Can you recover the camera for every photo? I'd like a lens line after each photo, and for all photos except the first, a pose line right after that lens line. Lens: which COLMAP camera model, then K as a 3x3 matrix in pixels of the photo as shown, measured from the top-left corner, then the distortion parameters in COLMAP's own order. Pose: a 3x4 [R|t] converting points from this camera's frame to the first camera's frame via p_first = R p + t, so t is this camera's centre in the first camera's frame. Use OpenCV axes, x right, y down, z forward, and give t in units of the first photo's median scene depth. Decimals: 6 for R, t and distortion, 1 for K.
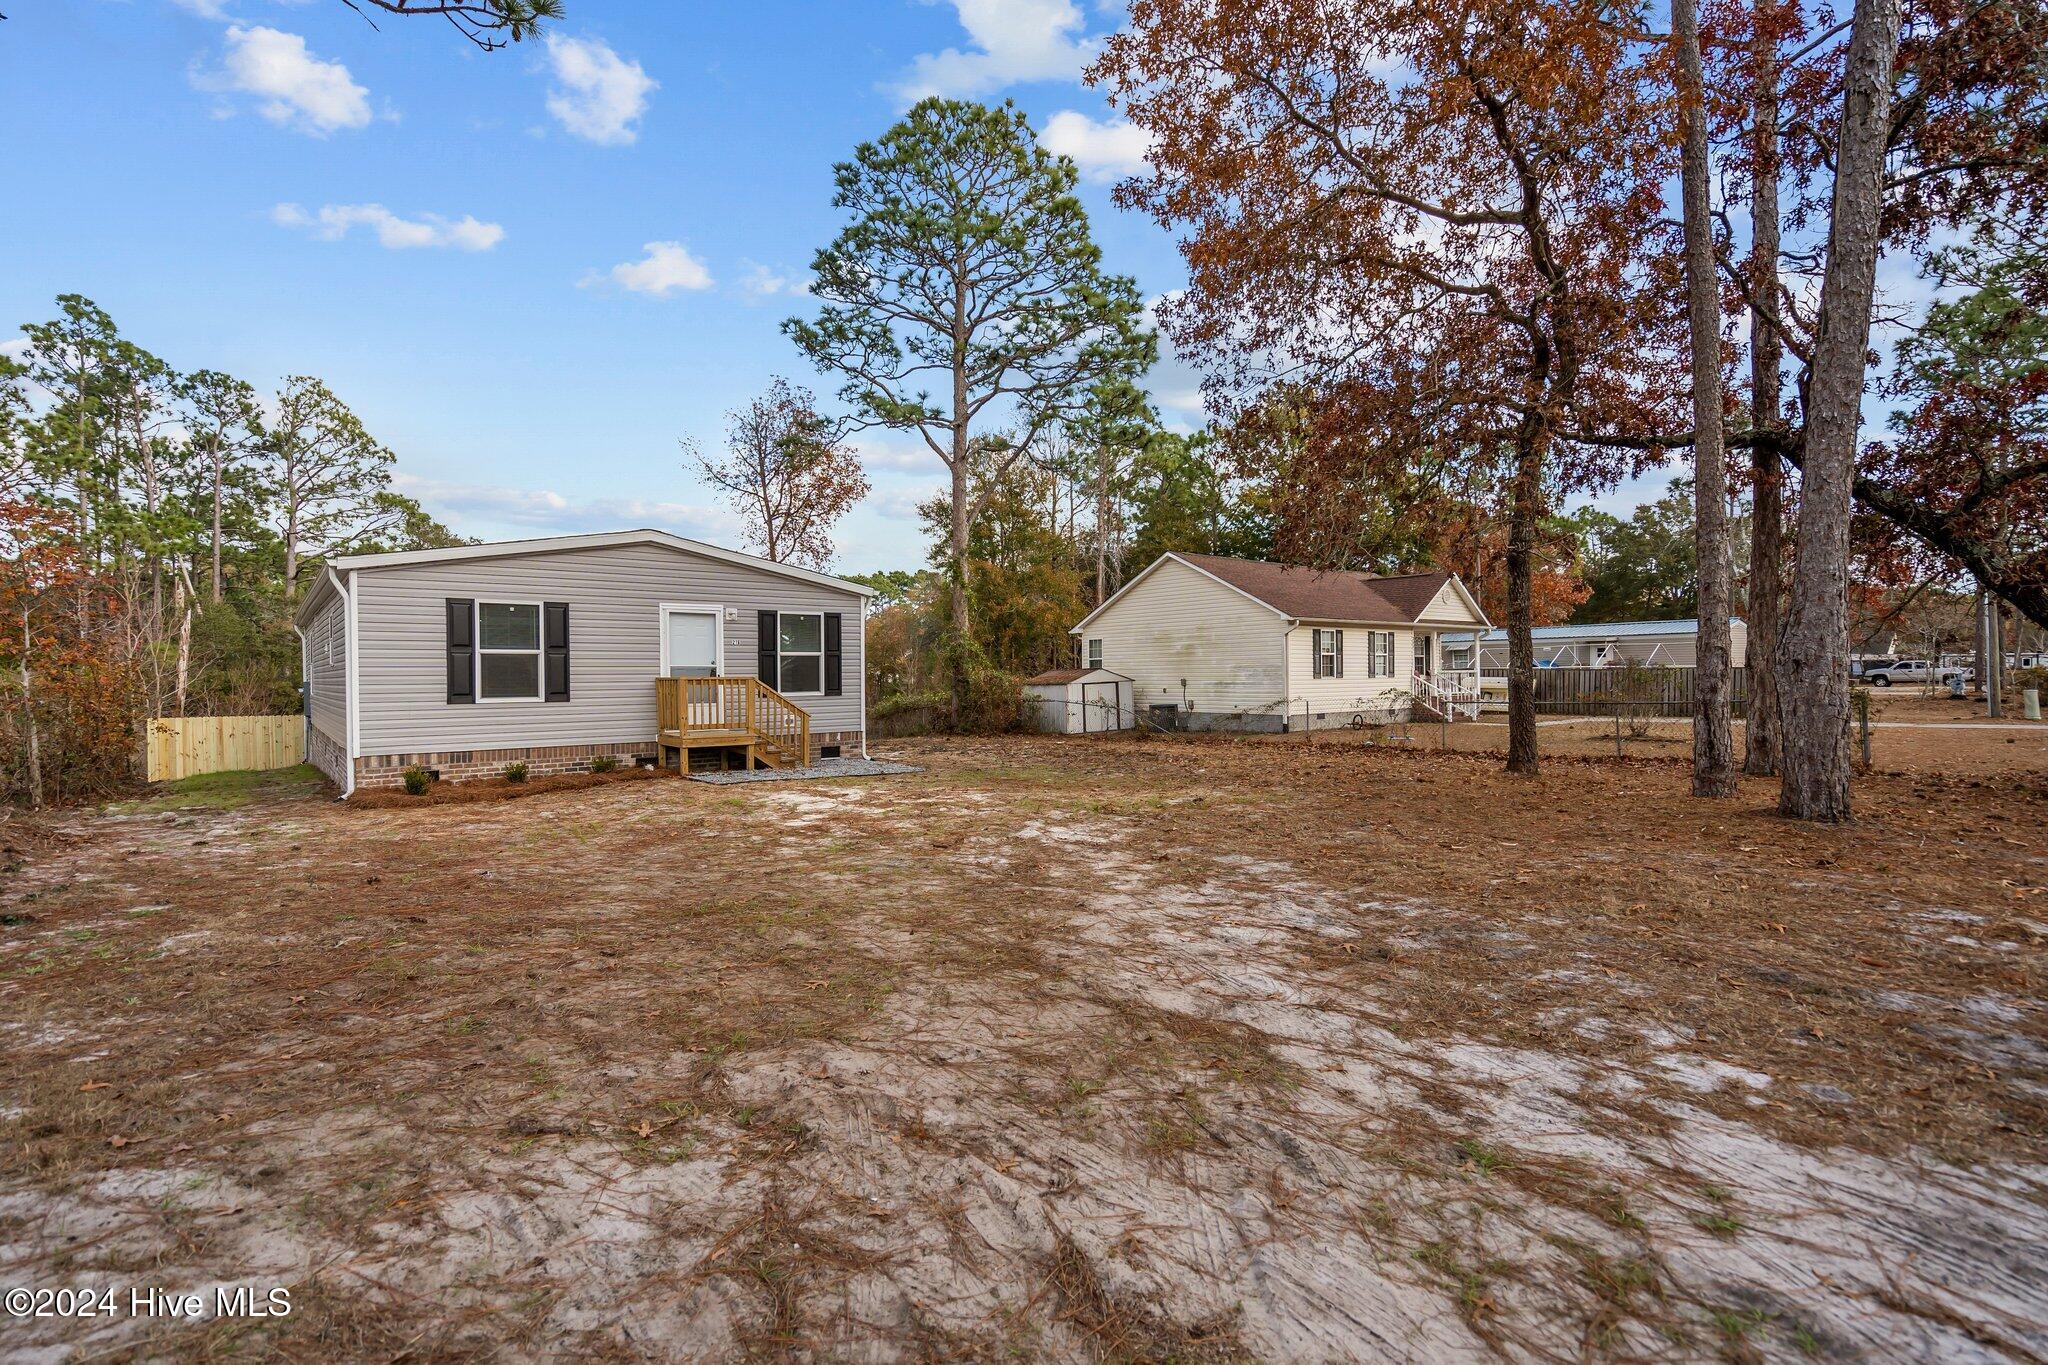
lens RADIAL K [[934.3, 0, 1024.0], [0, 934.3, 695.8], [0, 0, 1]] dist [0.000354, 0.000790]
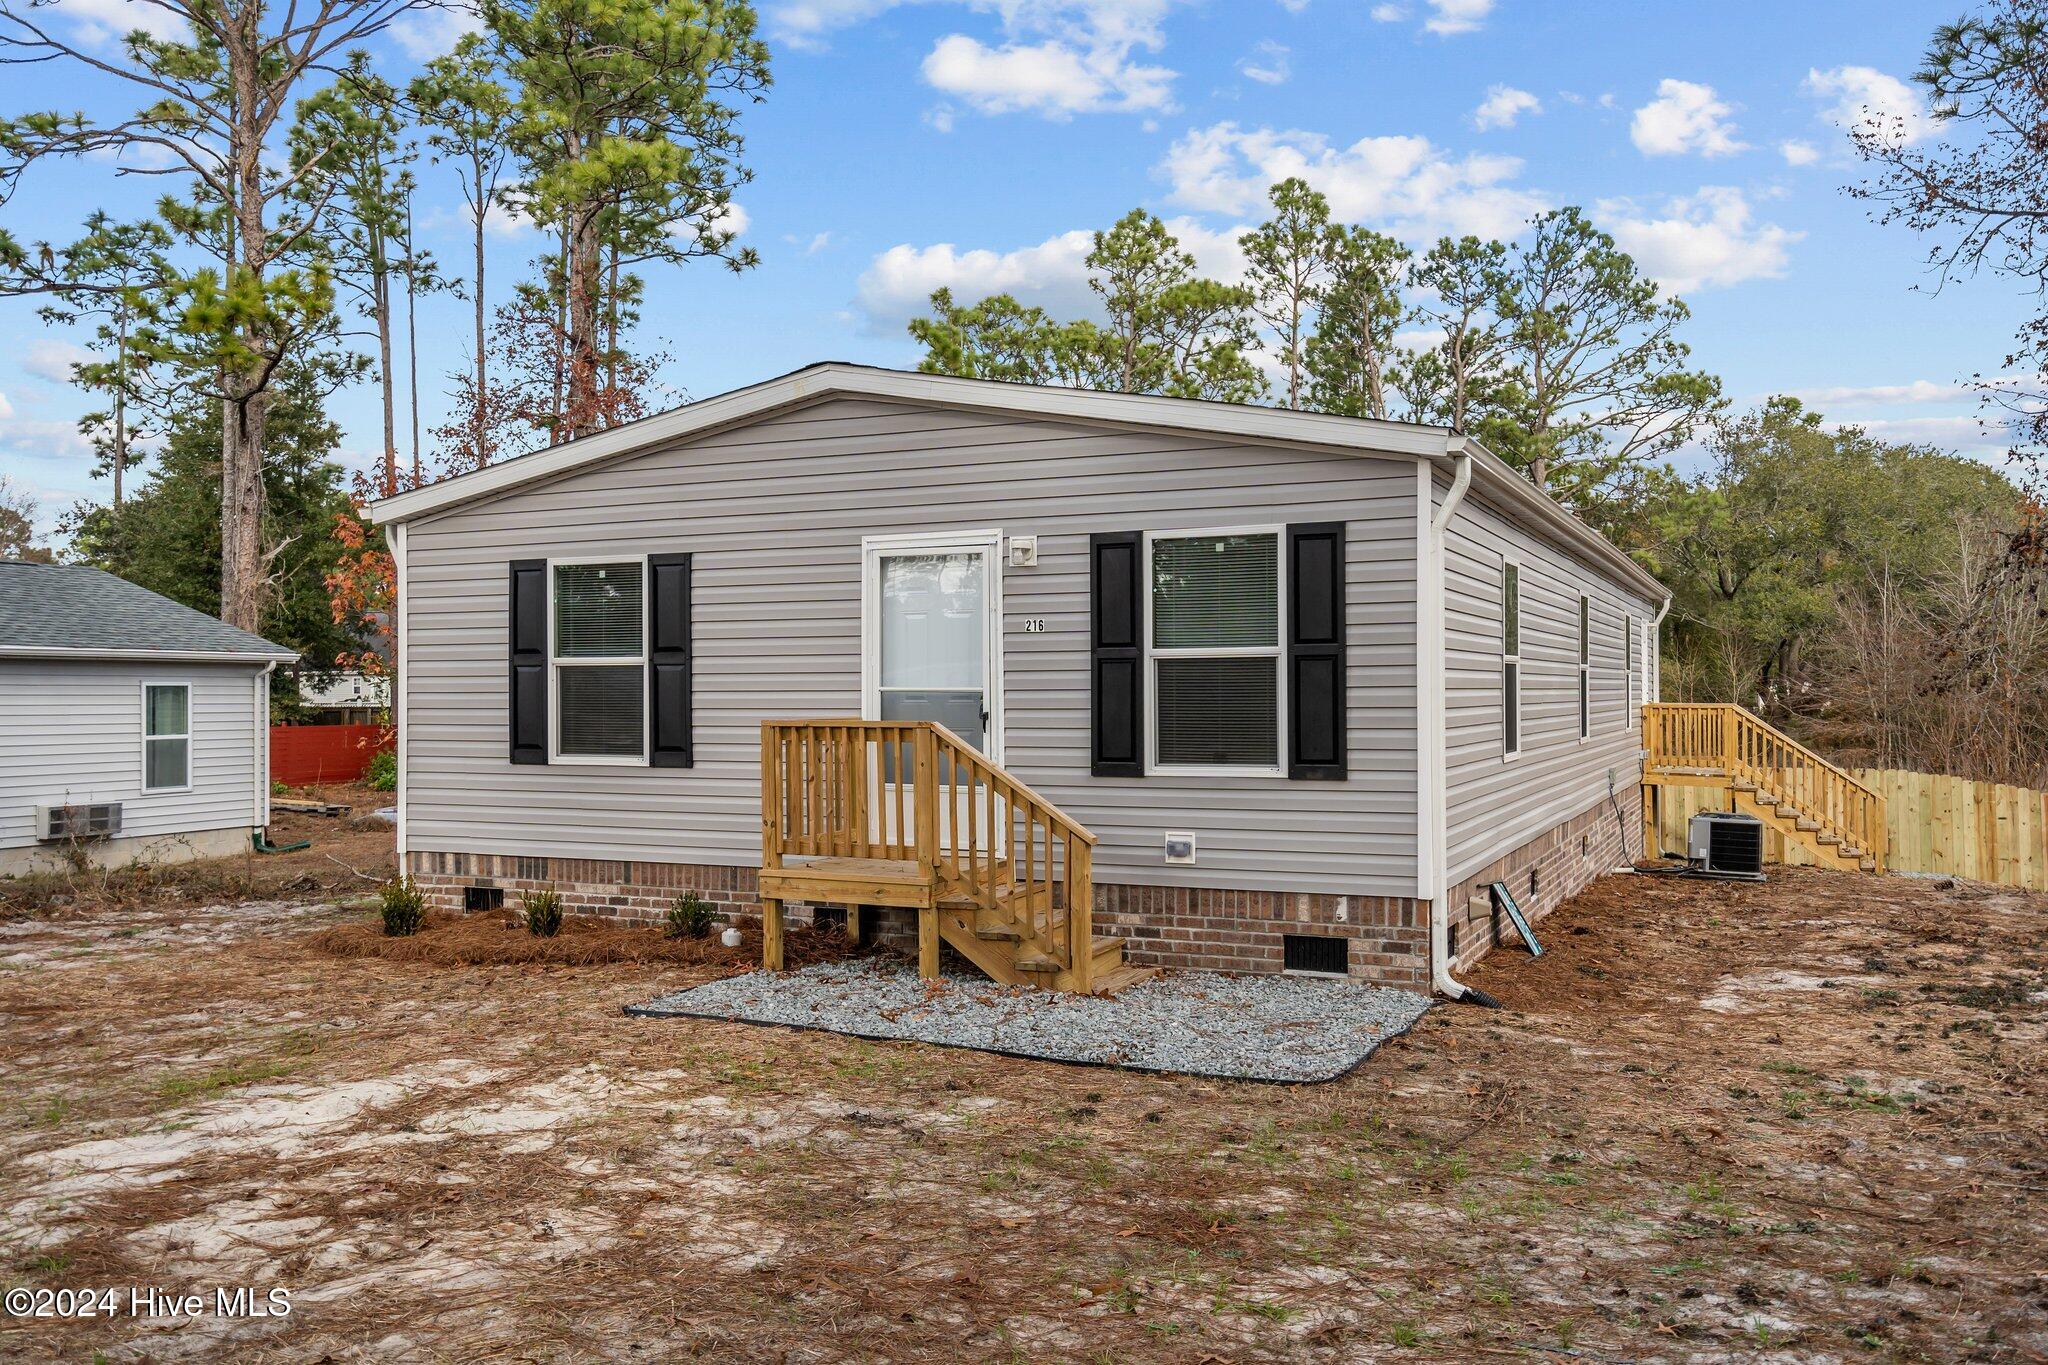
lens RADIAL K [[1669.2, 0, 1030.7], [0, 1669.2, 674.2], [0, 0, 1]] dist [0.034414, -0.036176]
pose [[0.436271, -0.003556, -0.899808, 0.177436], [-0.021778, 0.999658, -0.014509, -0.017217], [0.899552, 0.025926, 0.436044, 0.435205]]
